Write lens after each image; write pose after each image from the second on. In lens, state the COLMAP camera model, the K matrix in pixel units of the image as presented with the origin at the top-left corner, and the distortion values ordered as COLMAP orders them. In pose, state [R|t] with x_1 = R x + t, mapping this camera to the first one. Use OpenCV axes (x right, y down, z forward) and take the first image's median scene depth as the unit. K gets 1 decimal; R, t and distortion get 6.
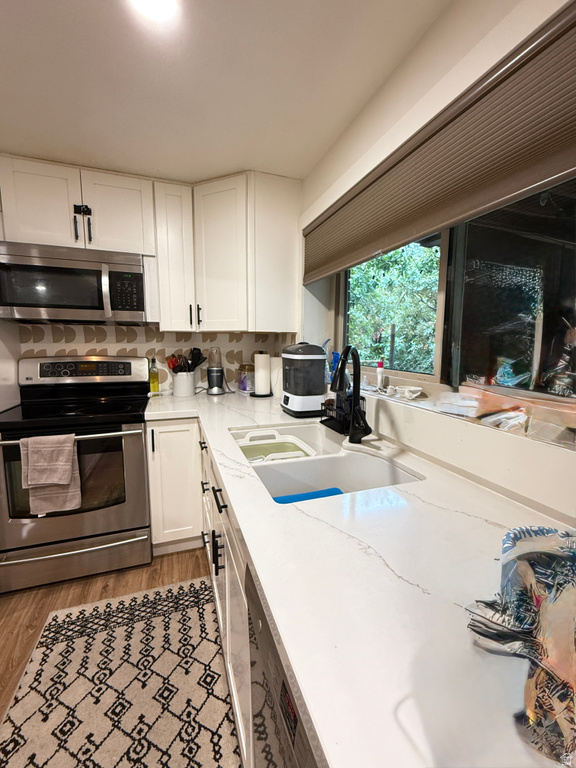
lens RADIAL K [[322.7, 0, 288.0], [0, 322.7, 384.0], [0, 0, 1]] dist [-0.000279, -0.000063]
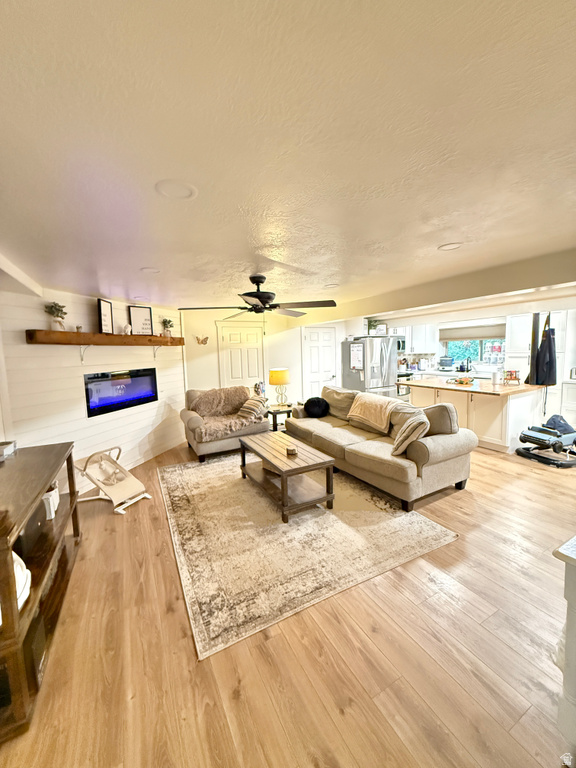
lens RADIAL K [[307.4, 0, 288.0], [0, 307.4, 384.0], [0, 0, 1]] dist [-0.000602, -0.000010]
pose [[0.987337, -0.052085, 0.149843, -2.622278], [0.054609, 0.998426, -0.012778, 0.188844], [-0.148941, 0.020799, 0.988627, -2.754375]]
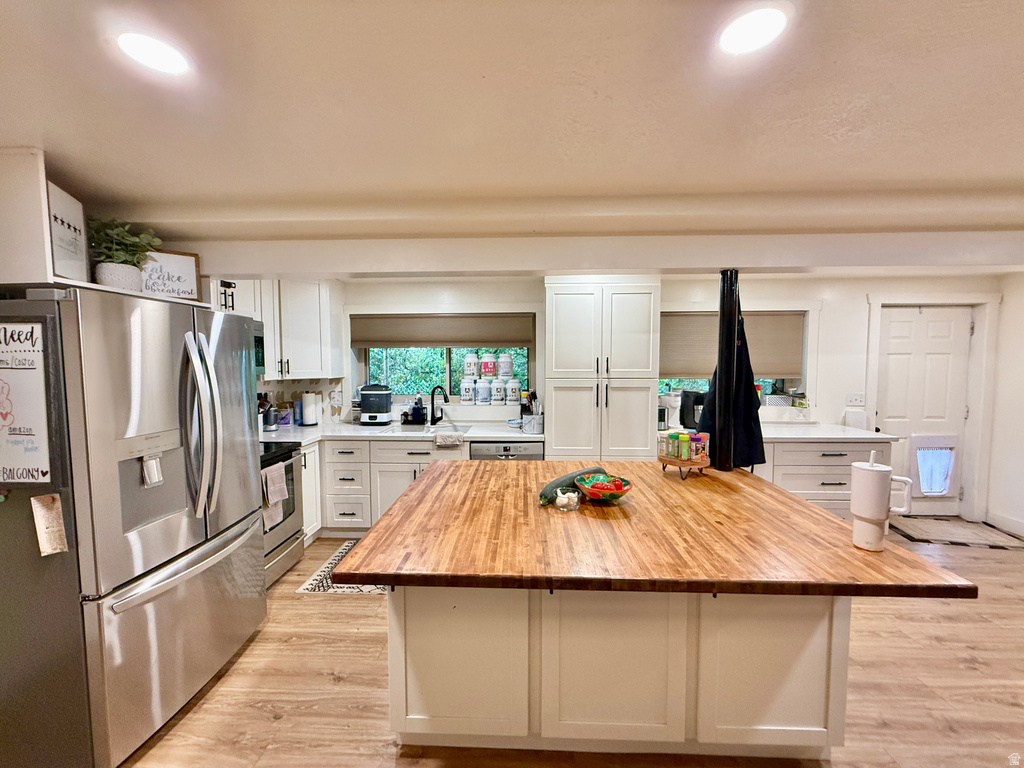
lens RADIAL K [[409.9, 0, 512.0], [0, 409.9, 384.0], [0, 0, 1]] dist [-0.000602, -0.000010]
pose [[0.366265, -0.055414, 0.928859, -1.620804], [0.118482, 0.992877, 0.012514, -0.066577], [-0.922937, 0.105470, 0.370222, -0.480810]]
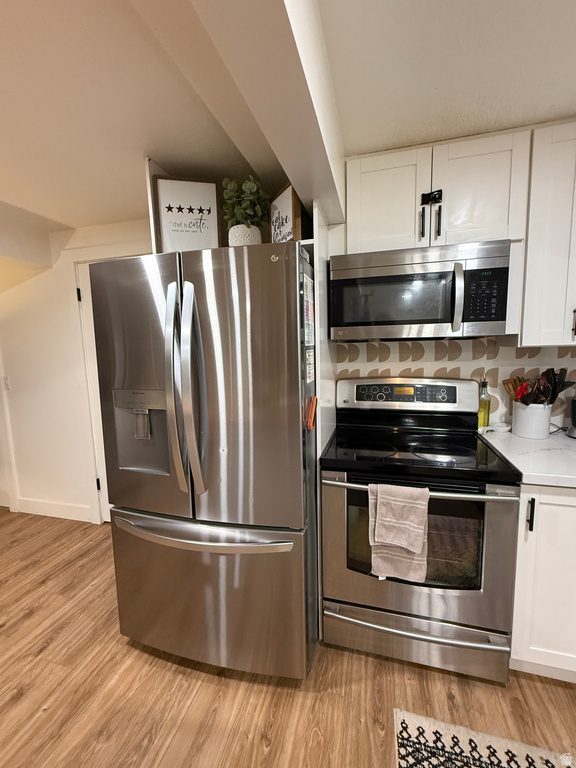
lens RADIAL K [[322.7, 0, 288.0], [0, 322.7, 384.0], [0, 0, 1]] dist [-0.000279, -0.000063]
pose [[0.815574, 0.043900, -0.576985, -0.433958], [-0.043277, 0.998953, 0.014832, -0.078924], [0.577032, 0.012874, 0.816620, 0.153551]]
